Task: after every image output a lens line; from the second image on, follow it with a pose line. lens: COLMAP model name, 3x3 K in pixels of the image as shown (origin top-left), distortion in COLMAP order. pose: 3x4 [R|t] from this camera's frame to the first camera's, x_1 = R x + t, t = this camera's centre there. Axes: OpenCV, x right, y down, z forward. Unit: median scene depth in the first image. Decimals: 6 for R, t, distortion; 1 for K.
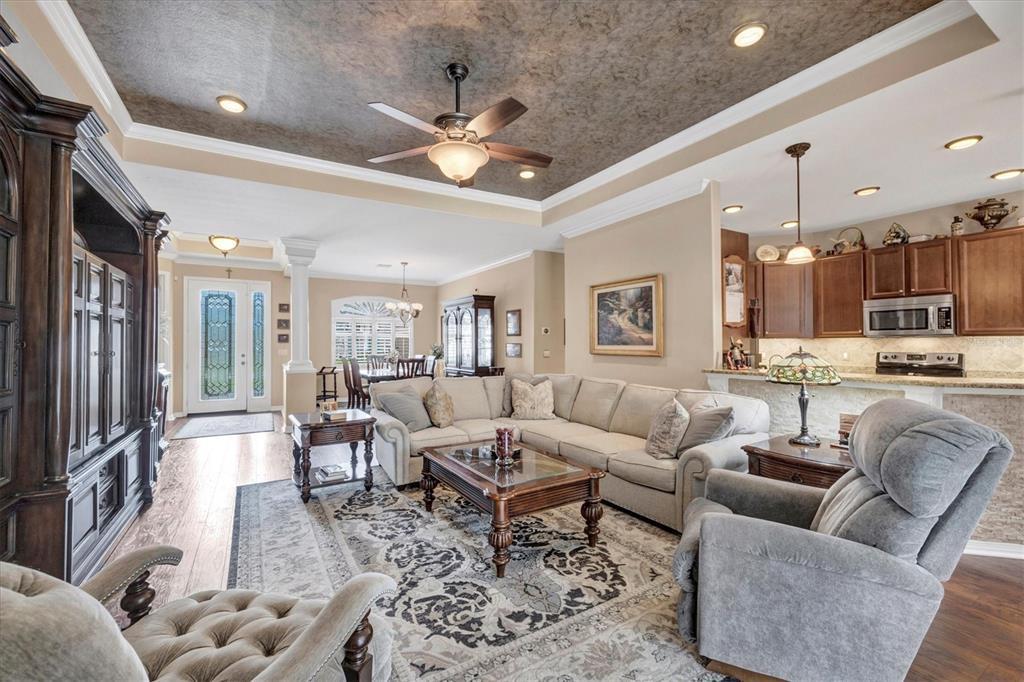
lens RADIAL K [[421.3, 0, 503.2], [0, 421.3, 338.8], [0, 0, 1]] dist [-0.001368, -0.000262]
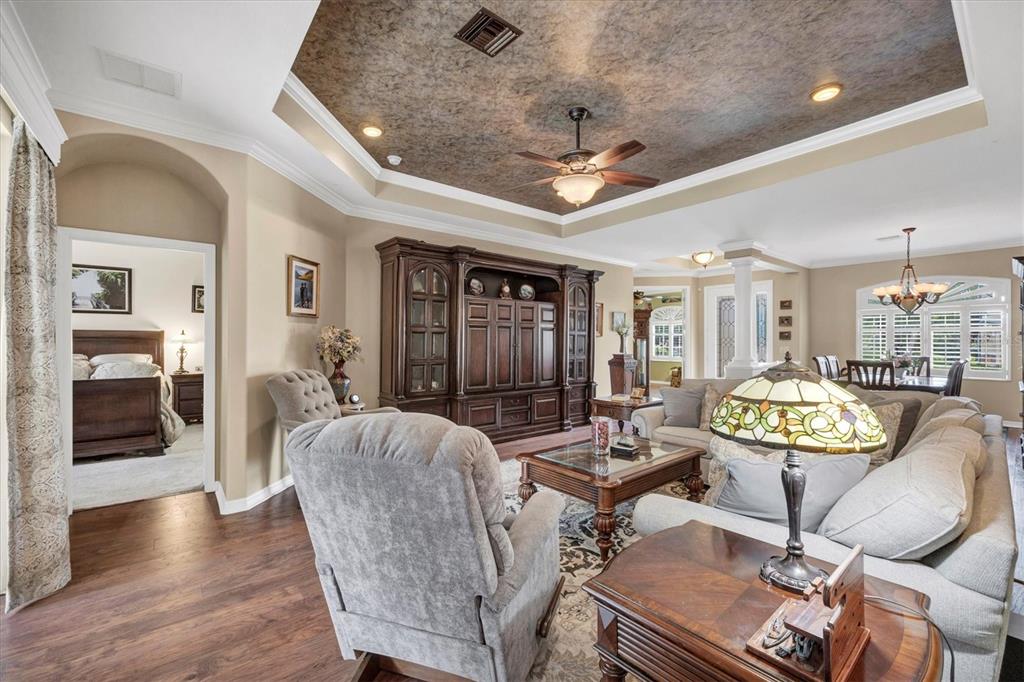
lens RADIAL K [[421.3, 0, 509.8], [0, 421.3, 340.1], [0, 0, 1]] dist [-0.001368, -0.000262]
pose [[0.150541, 0.003179, -0.988599, 0.623357], [0.007543, 0.999962, 0.004364, 0.000493], [0.988575, -0.008114, 0.150512, 0.373541]]
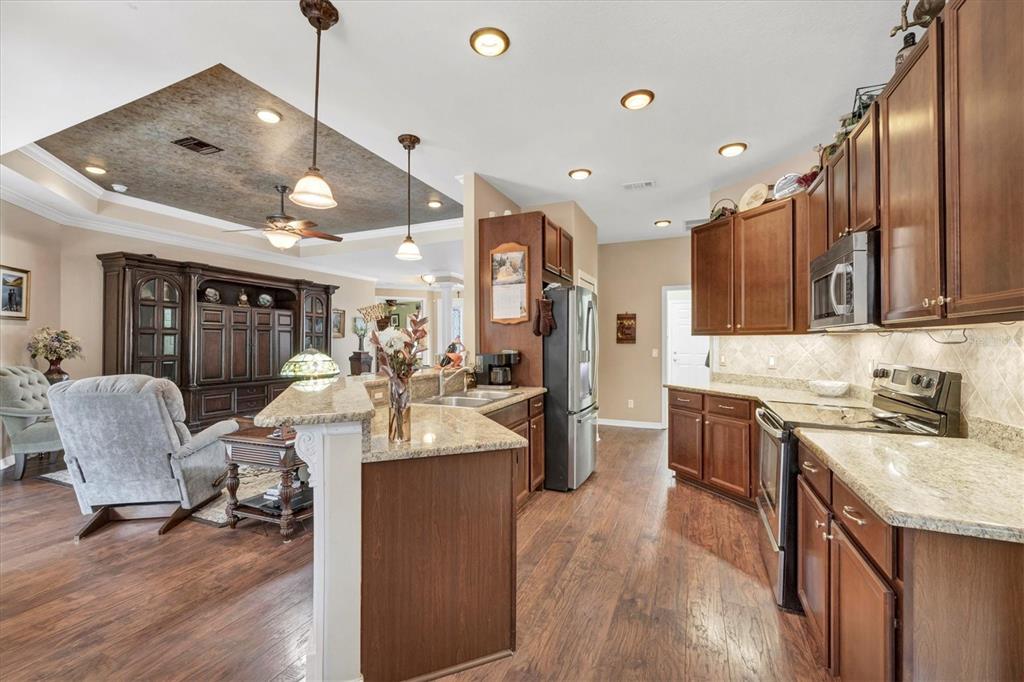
lens RADIAL K [[421.3, 0, 516.9], [0, 421.3, 341.9], [0, 0, 1]] dist [-0.001368, -0.000262]
pose [[0.596554, 0.005489, -0.802554, 1.141624], [0.004632, 0.999936, 0.010282, 0.000306], [0.802560, -0.009851, 0.596490, 0.435468]]
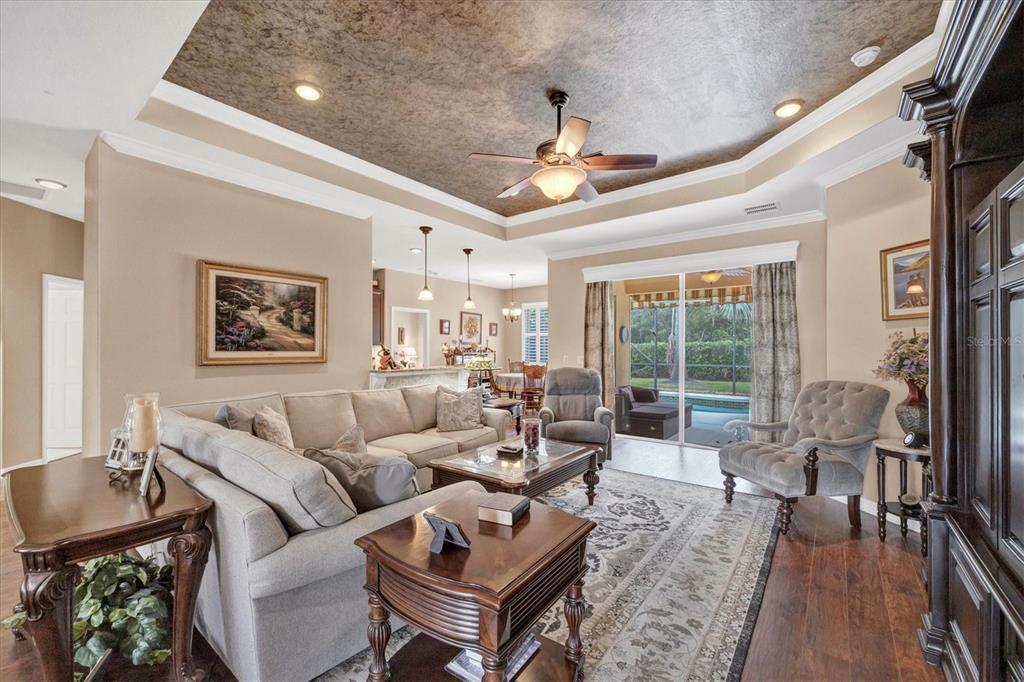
lens RADIAL K [[421.3, 0, 504.3], [0, 421.3, 342.7], [0, 0, 1]] dist [-0.001368, -0.000262]
pose [[-0.365361, 0.015185, 0.930742, -0.648456], [-0.012036, 0.999706, -0.021035, 0.010679], [-0.930788, -0.018887, -0.365071, 0.920631]]
